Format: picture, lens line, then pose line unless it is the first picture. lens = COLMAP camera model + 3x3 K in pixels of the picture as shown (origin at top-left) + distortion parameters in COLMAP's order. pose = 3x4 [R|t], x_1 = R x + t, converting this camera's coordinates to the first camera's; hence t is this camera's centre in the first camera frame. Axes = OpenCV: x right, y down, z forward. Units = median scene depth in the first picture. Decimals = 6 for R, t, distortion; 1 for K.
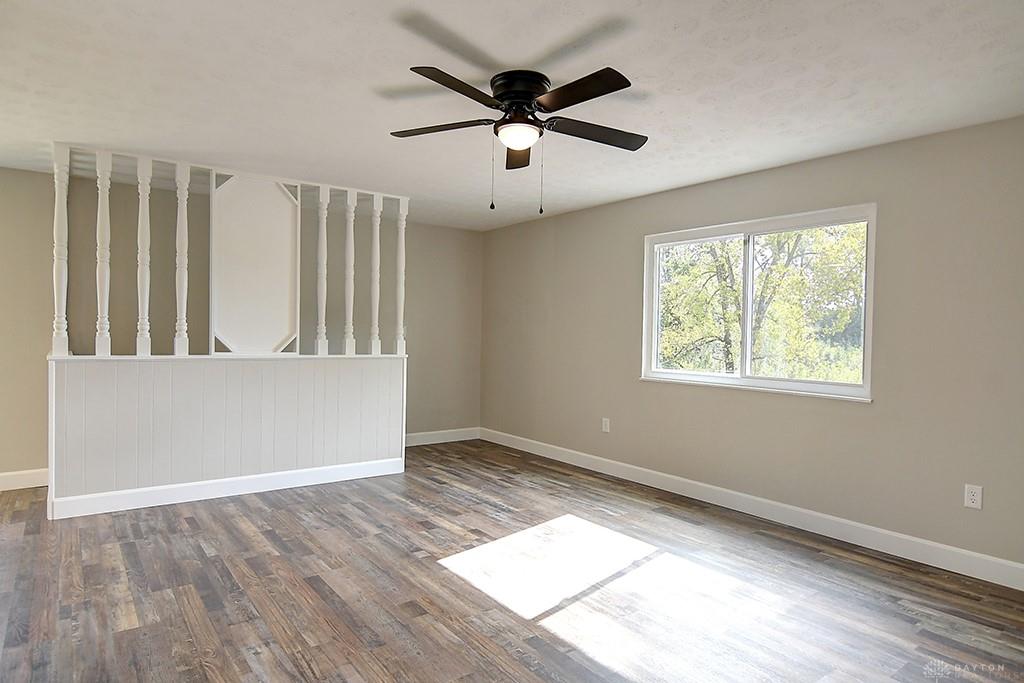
lens RADIAL K [[600.9, 0, 516.5], [0, 600.9, 339.2], [0, 0, 1]] dist [-0.002169, -0.009385]
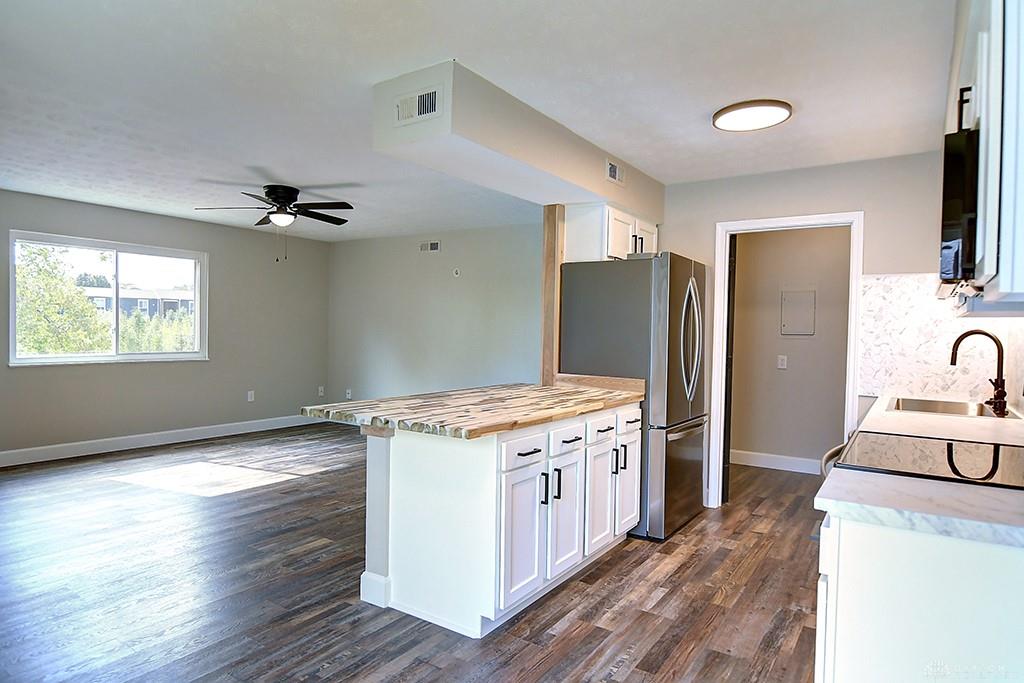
lens RADIAL K [[600.9, 0, 513.8], [0, 600.9, 342.4], [0, 0, 1]] dist [-0.002169, -0.009385]
pose [[-0.318088, -0.042878, 0.947091, -1.288335], [-0.010219, 0.999074, 0.041799, -0.033111], [-0.948006, 0.003618, -0.318231, 0.620608]]
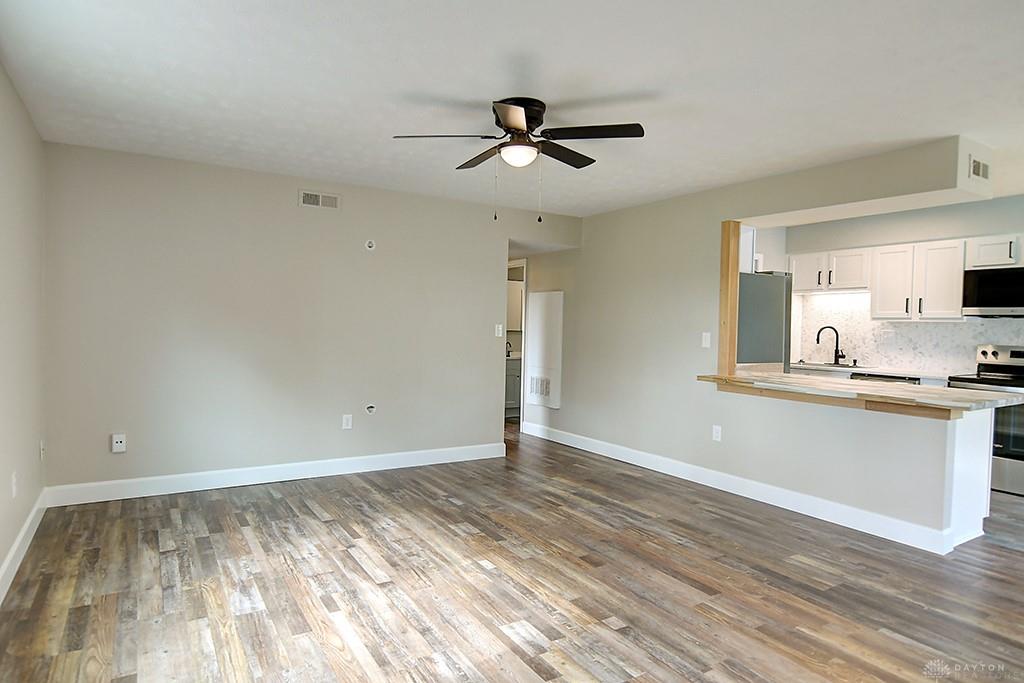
lens RADIAL K [[600.9, 0, 507.6], [0, 600.9, 338.2], [0, 0, 1]] dist [-0.002169, -0.009385]
pose [[-0.994403, -0.040354, 0.097639, -0.067764], [-0.036415, 0.998462, 0.041795, -0.025563], [-0.099175, 0.038005, -0.994344, 1.443400]]
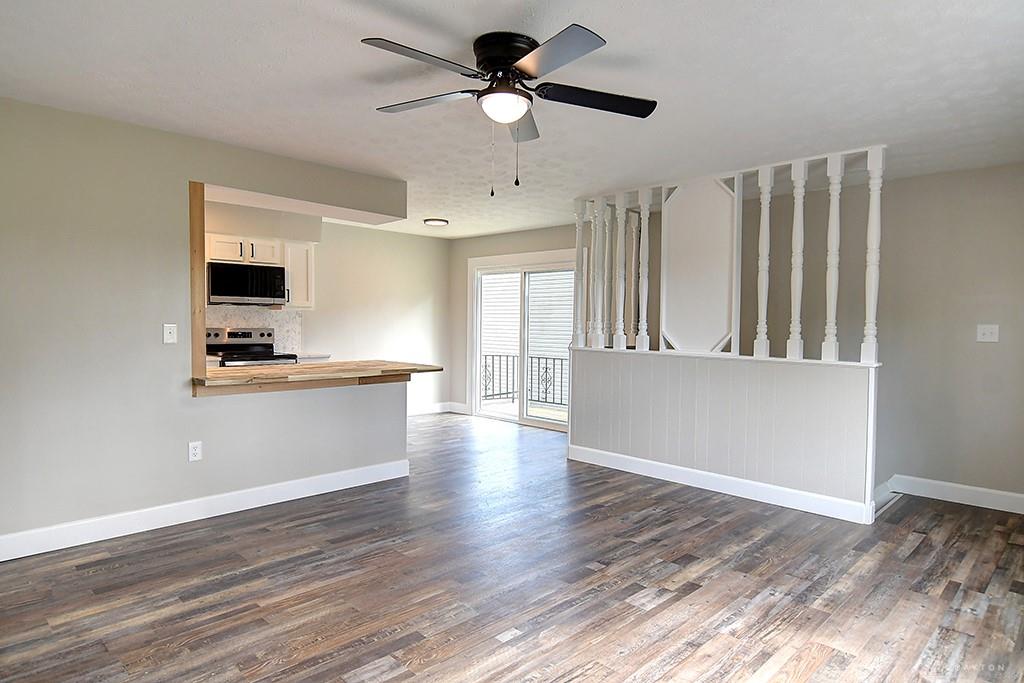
lens RADIAL K [[600.9, 0, 506.8], [0, 600.9, 341.1], [0, 0, 1]] dist [-0.002169, -0.009385]
pose [[0.136539, 0.016630, -0.990495, 0.607408], [-0.024385, 0.999613, 0.013421, -0.000541], [0.990335, 0.022320, 0.136892, 0.597236]]
